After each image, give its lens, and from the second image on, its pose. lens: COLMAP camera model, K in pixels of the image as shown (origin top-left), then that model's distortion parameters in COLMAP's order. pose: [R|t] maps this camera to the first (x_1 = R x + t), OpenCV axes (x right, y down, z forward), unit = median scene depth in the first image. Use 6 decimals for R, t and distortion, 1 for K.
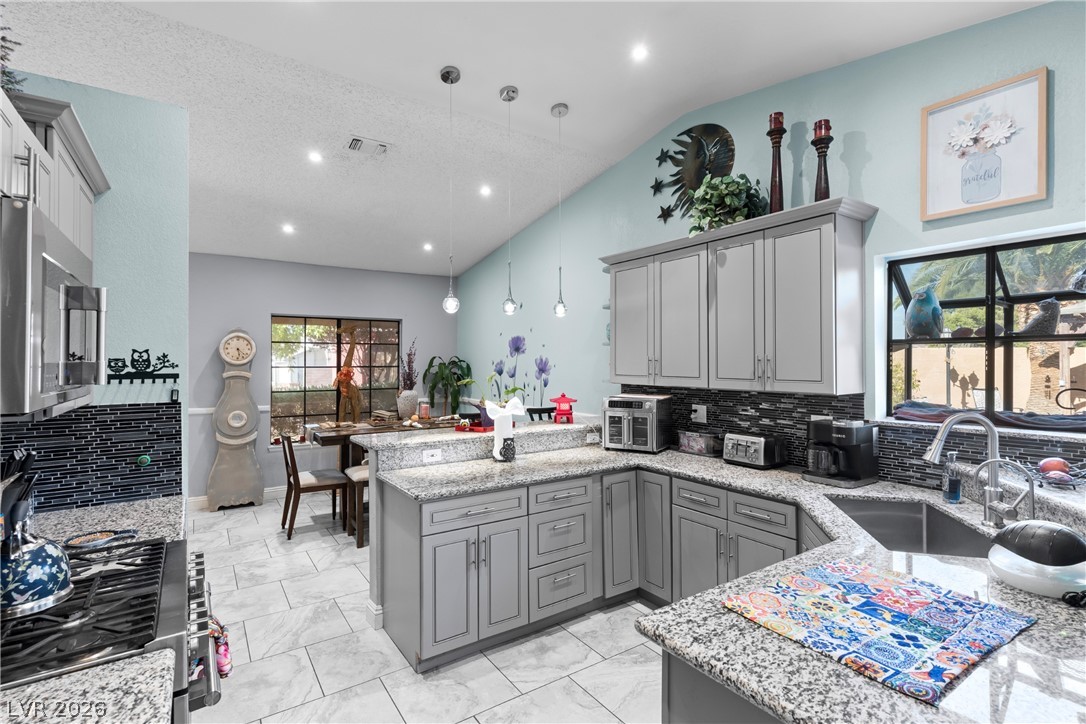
lens RADIAL K [[512.4, 0, 544.2], [0, 512.4, 359.6], [0, 0, 1]] dist [0.001664, 0.000409]
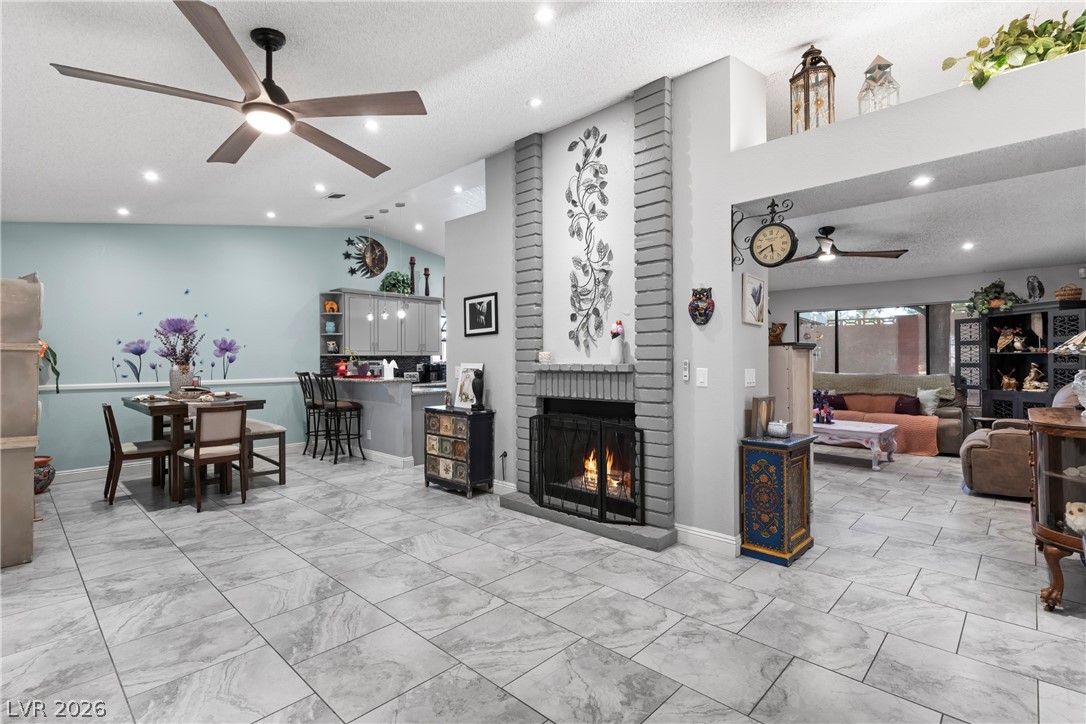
lens RADIAL K [[512.4, 0, 544.2], [0, 512.4, 359.6], [0, 0, 1]] dist [0.001664, 0.000409]
pose [[-0.208789, 0.002723, 0.977957, -2.509560], [0.003826, 0.999991, -0.001968, 0.091876], [-0.977953, 0.003331, -0.208797, 0.913129]]
